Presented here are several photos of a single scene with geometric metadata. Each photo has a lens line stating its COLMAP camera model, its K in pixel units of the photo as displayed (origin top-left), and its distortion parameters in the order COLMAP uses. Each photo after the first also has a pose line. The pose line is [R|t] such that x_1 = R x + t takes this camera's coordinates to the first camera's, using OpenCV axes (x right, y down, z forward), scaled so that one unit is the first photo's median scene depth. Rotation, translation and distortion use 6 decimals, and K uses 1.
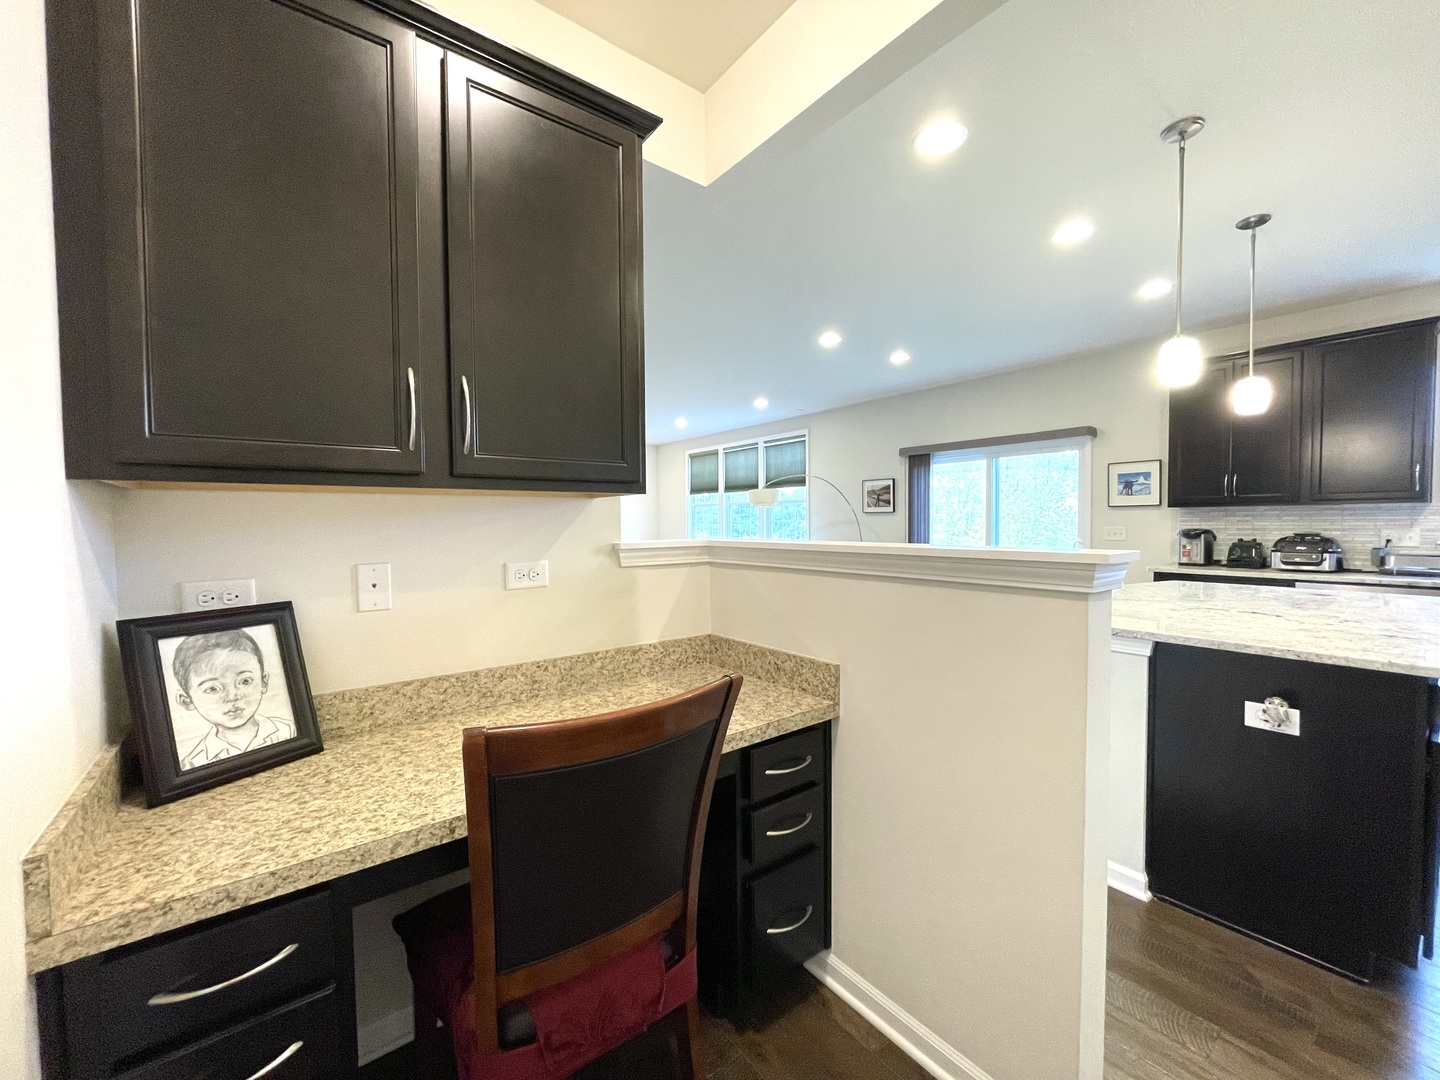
lens RADIAL K [[581.3, 0, 720.0], [0, 581.3, 540.0], [0, 0, 1]] dist [-0.002720, -0.000102]
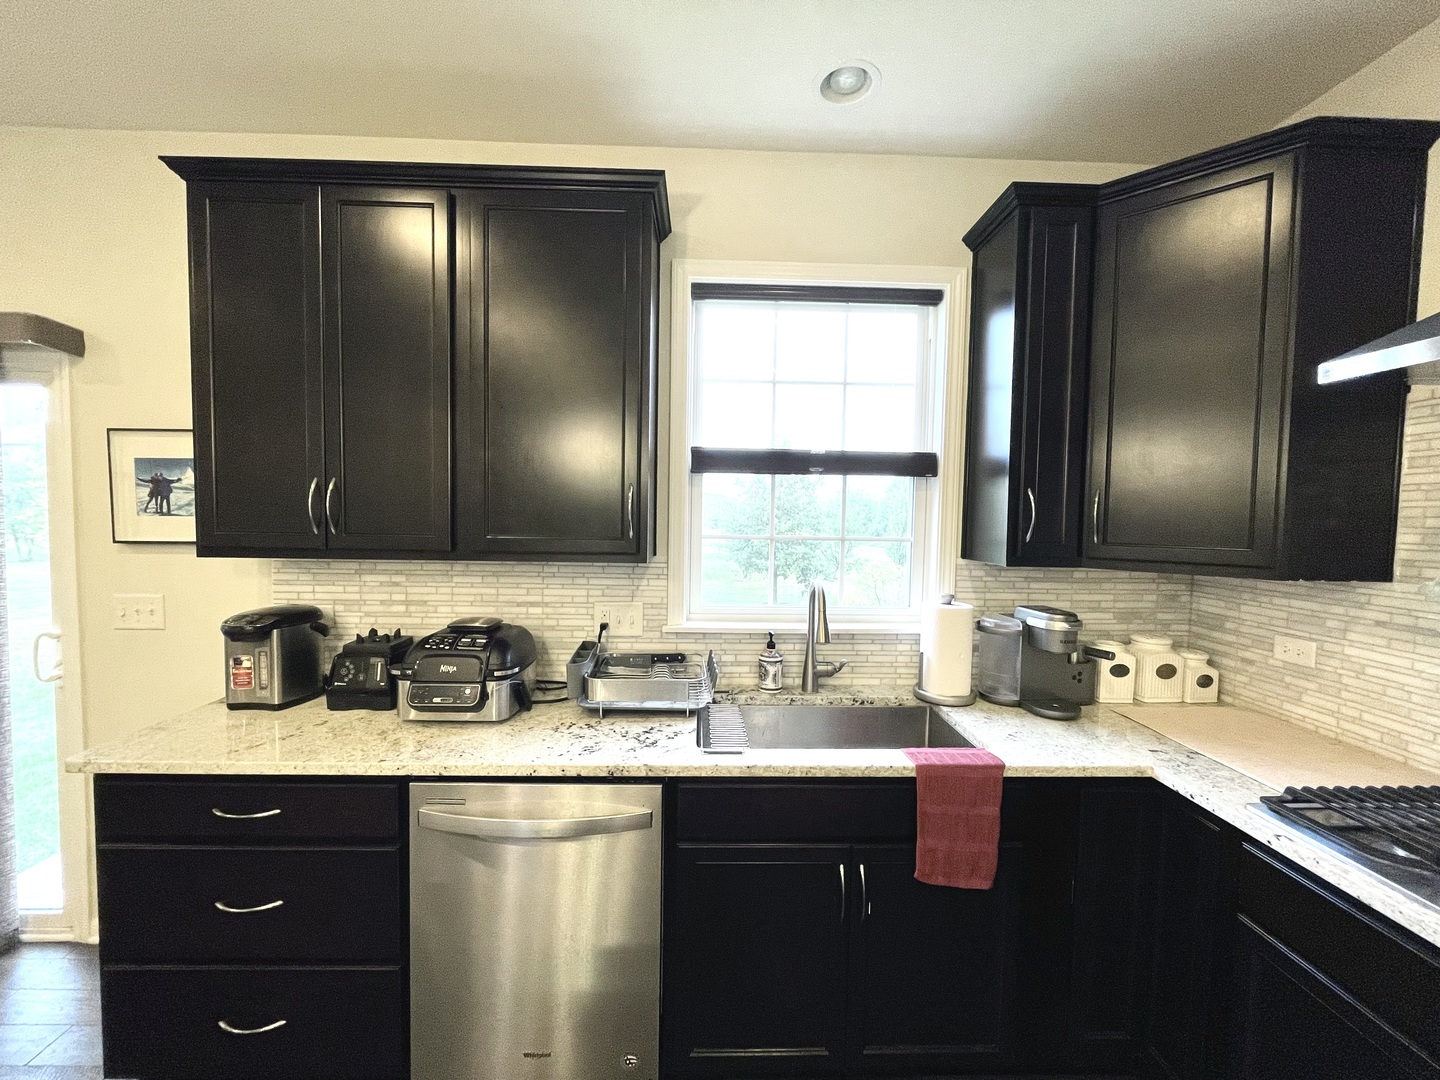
lens RADIAL K [[581.3, 0, 720.0], [0, 581.3, 540.0], [0, 0, 1]] dist [-0.002720, -0.000102]
pose [[0.580676, -0.021331, 0.813855, 0.598302], [0.005868, 0.999740, 0.022016, -0.066095], [-0.814113, -0.008008, 0.580651, 0.462304]]
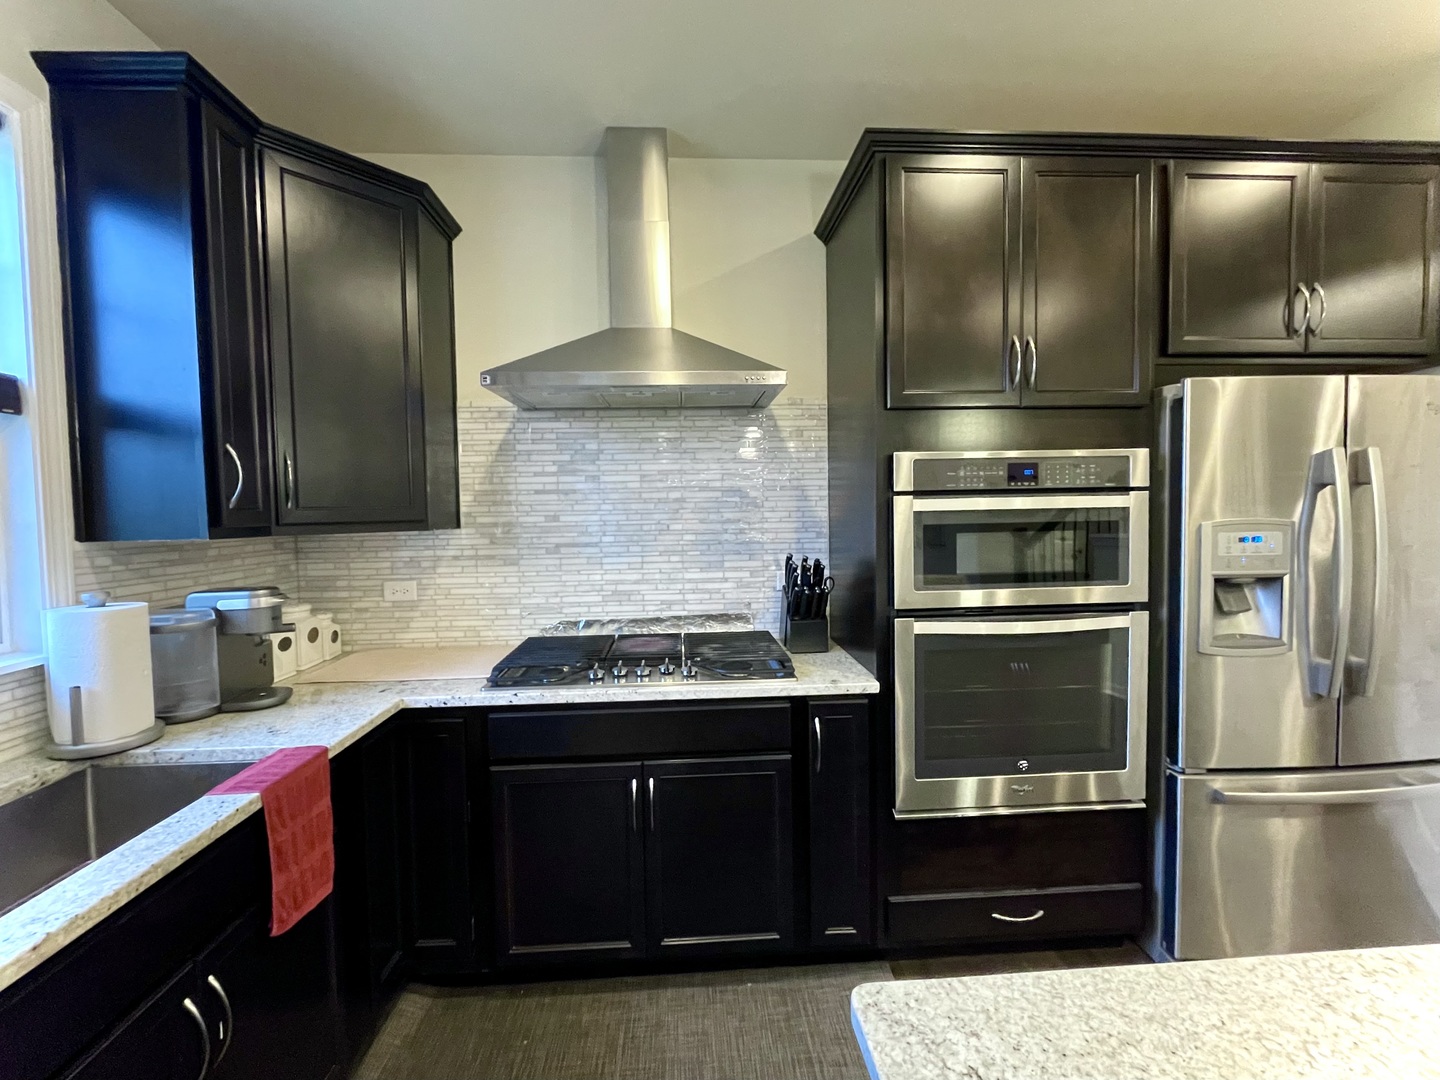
lens RADIAL K [[631.5, 0, 720.0], [0, 631.5, 540.0], [0, 0, 1]] dist [-0.002369, -0.000479]
pose [[-0.834158, -0.002725, 0.551519, 0.610907], [0.041535, 0.996838, 0.067747, -0.051623], [-0.549960, 0.079419, -0.831407, 0.641500]]
